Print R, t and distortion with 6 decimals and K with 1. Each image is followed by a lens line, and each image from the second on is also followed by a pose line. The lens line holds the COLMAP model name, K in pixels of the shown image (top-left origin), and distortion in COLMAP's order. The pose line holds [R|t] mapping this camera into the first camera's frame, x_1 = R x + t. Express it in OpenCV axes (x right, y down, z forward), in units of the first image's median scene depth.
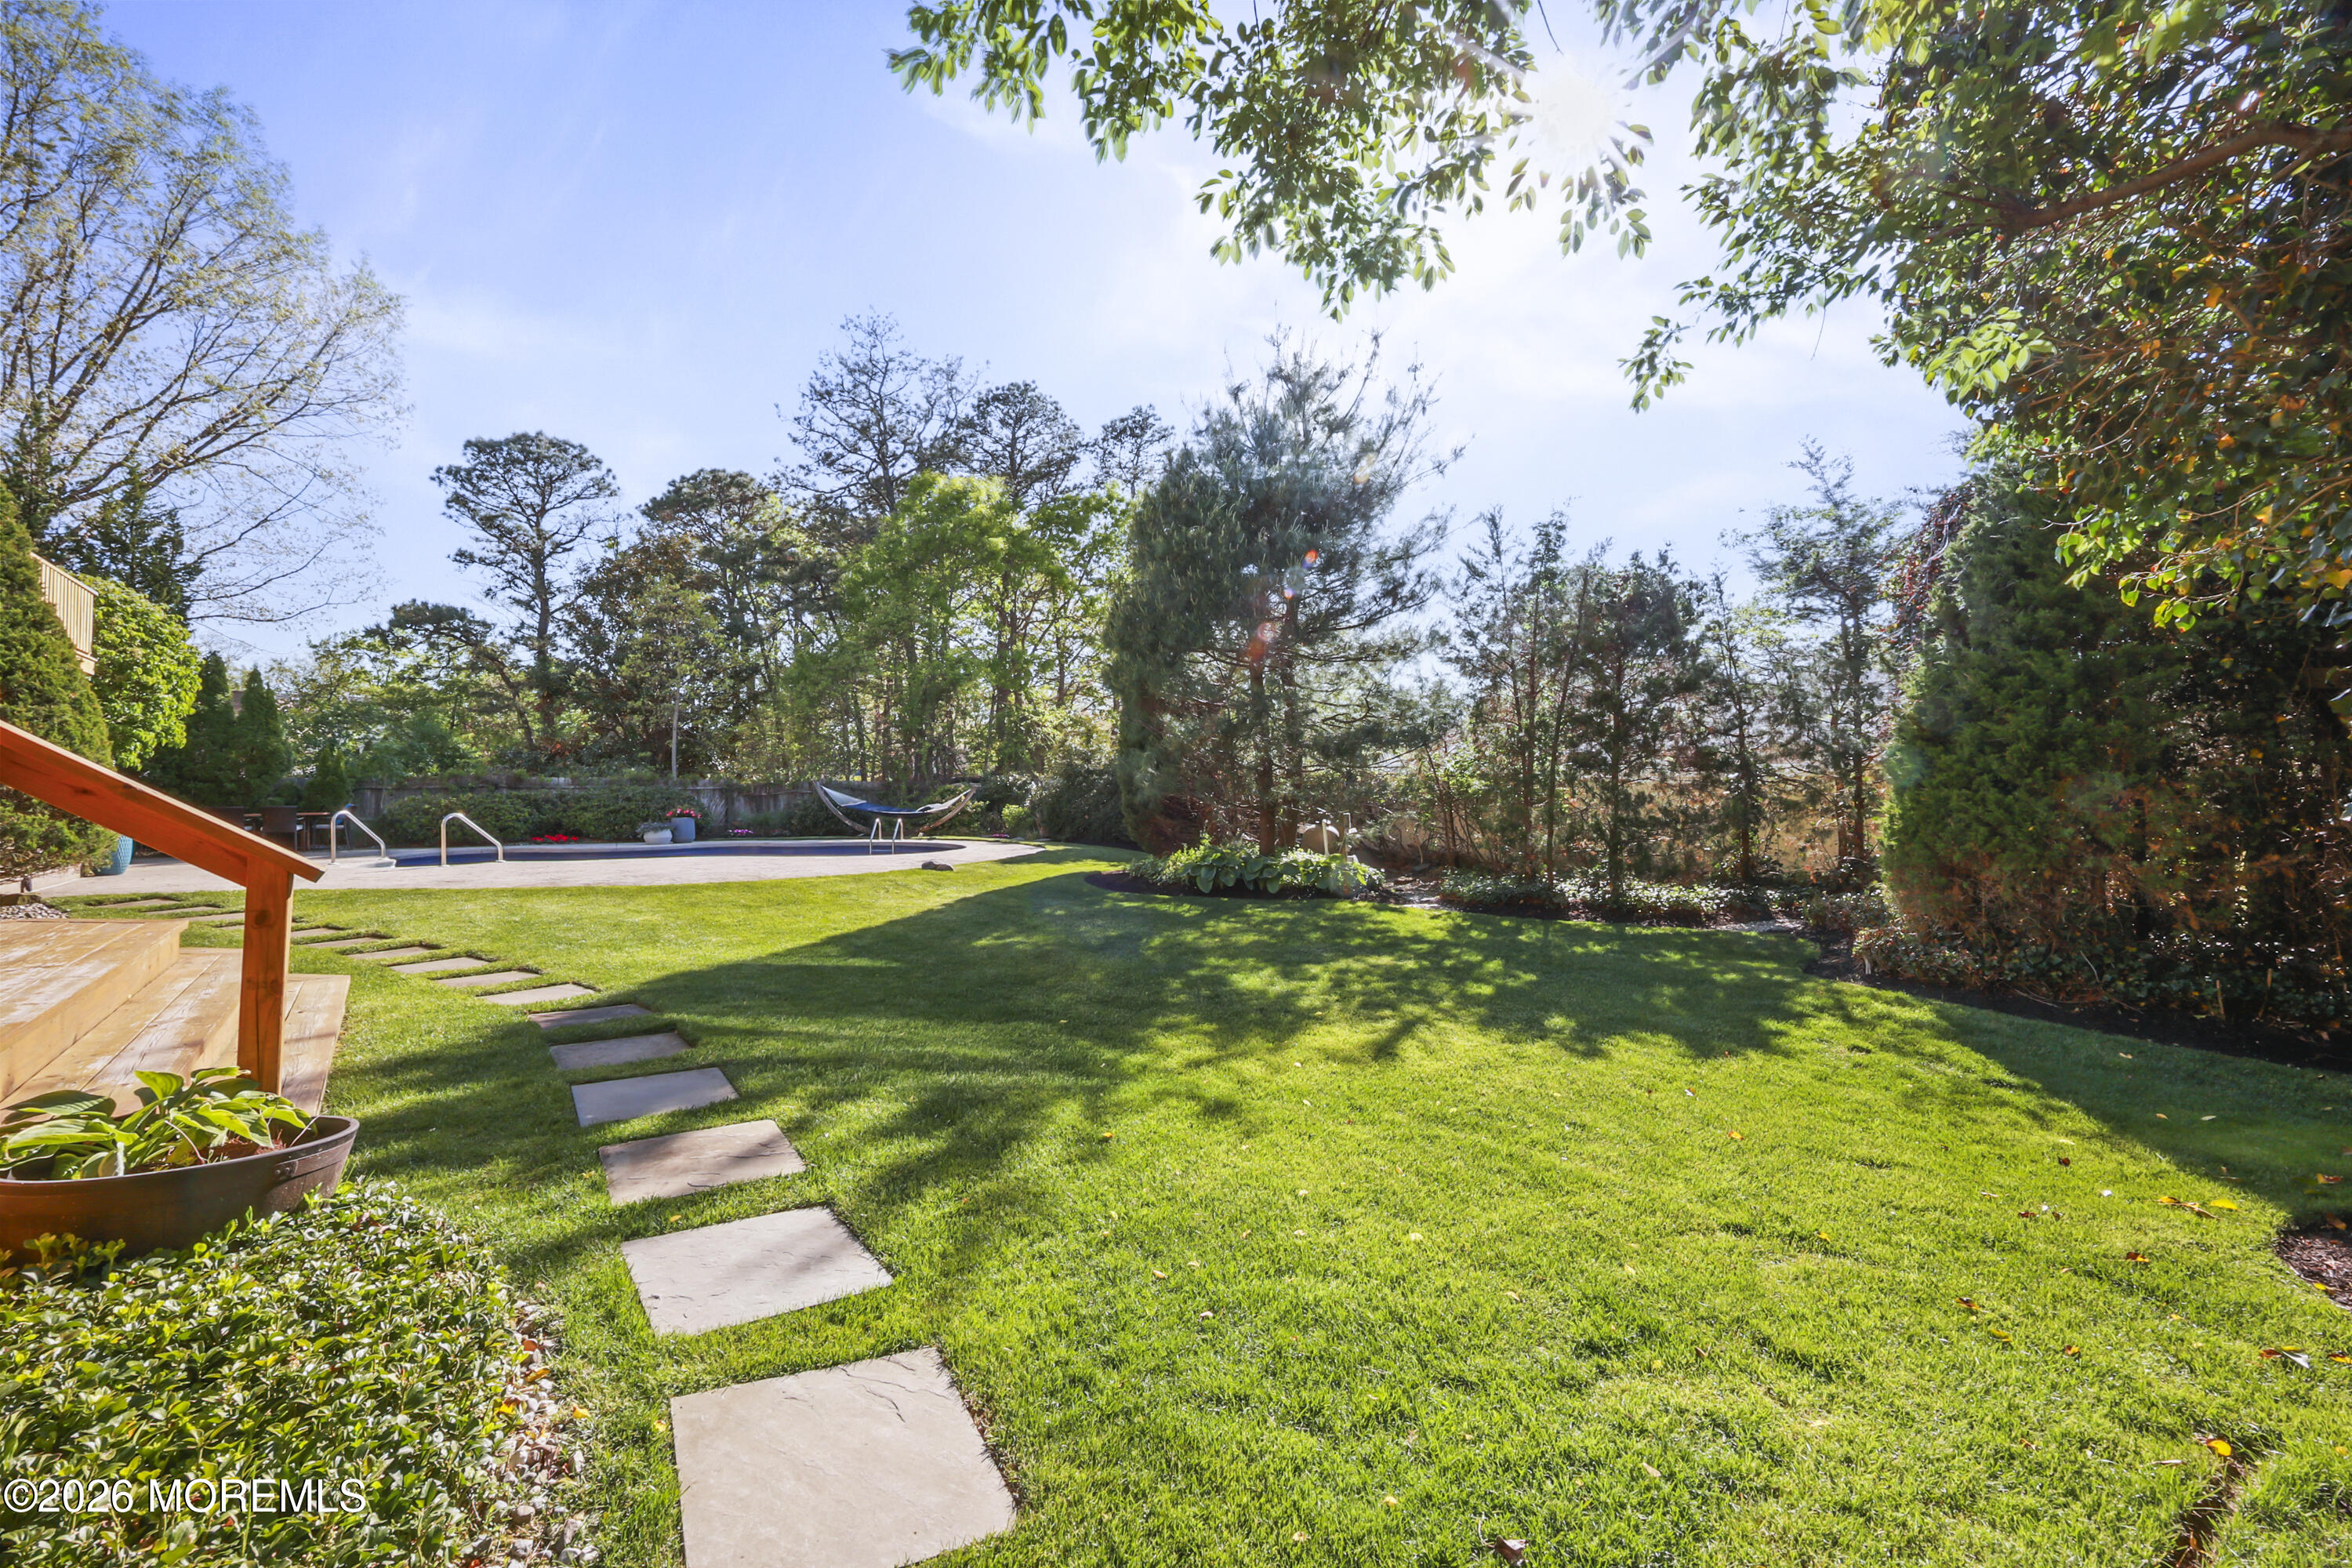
lens RADIAL K [[963.8, 0, 1175.7], [0, 963.8, 779.7], [0, 0, 1]] dist [0.002783, 0.000252]
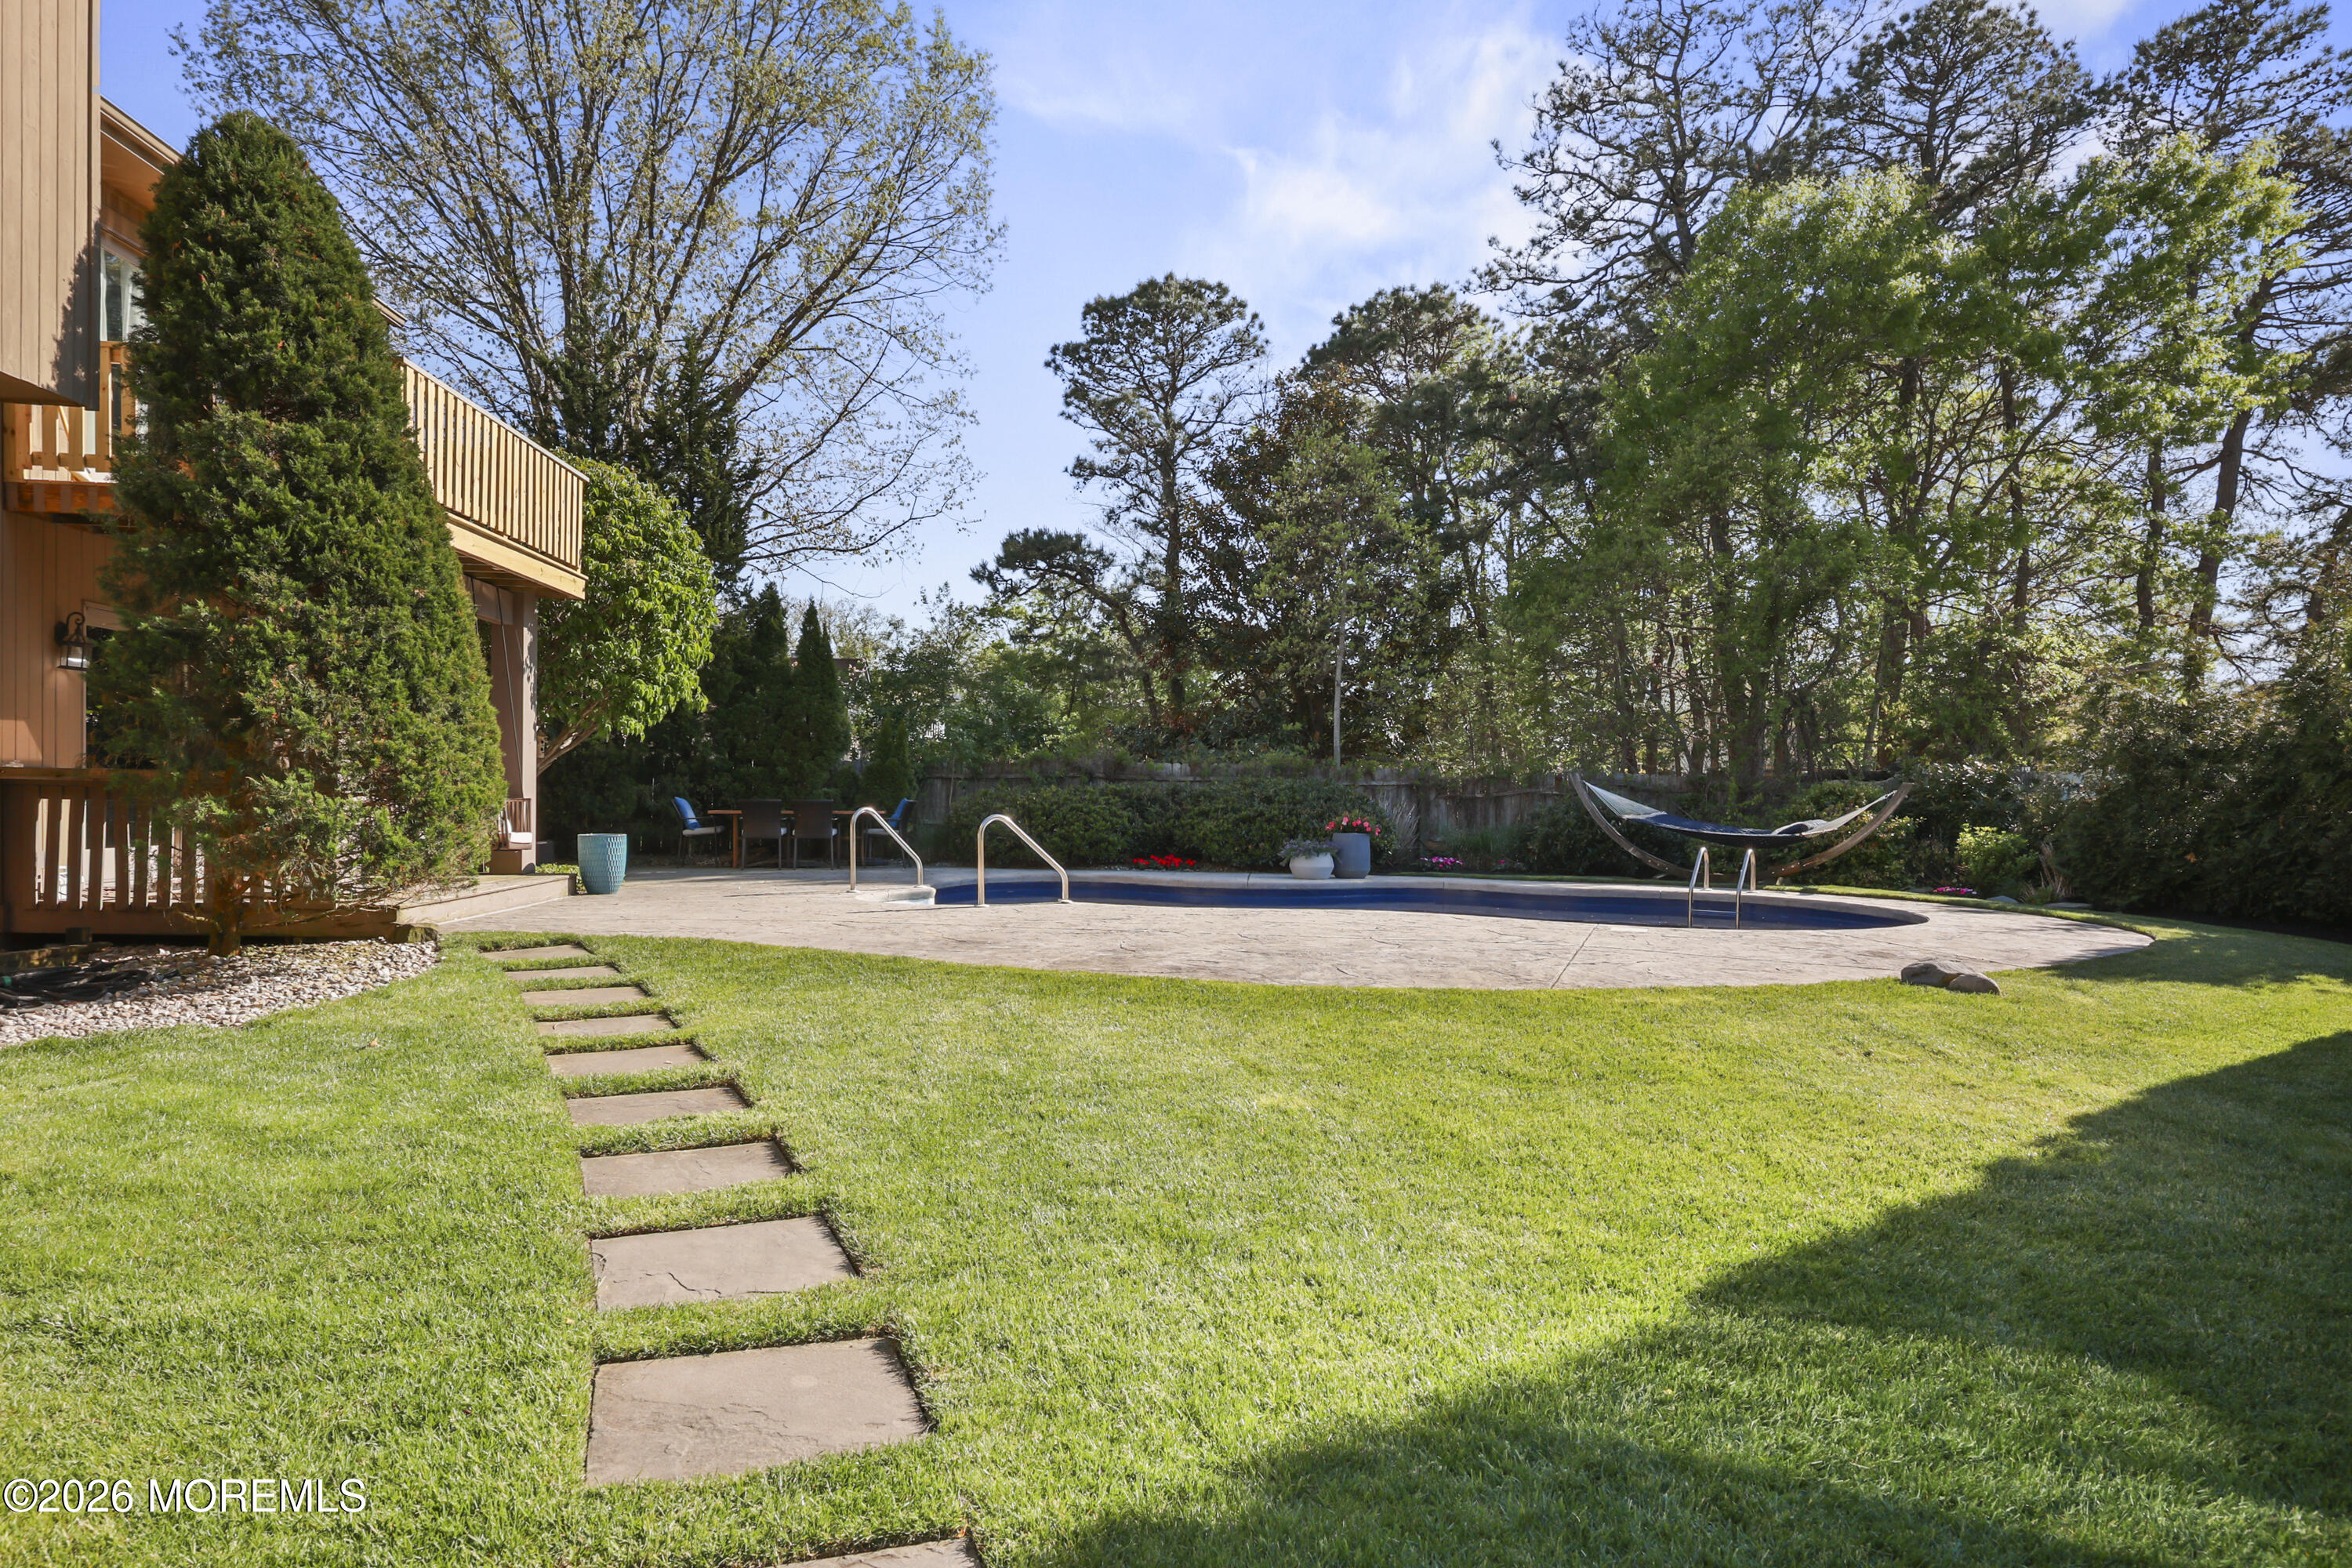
lens RADIAL K [[1419.2, 0, 1175.3], [0, 1419.2, 783.0], [0, 0, 1]] dist [0.006715, 0.001577]
pose [[0.830385, 0.008569, -0.557124, -0.084443], [-0.009640, 0.999953, 0.001012, 0.006382], [0.557107, 0.004530, 0.830429, 0.159648]]
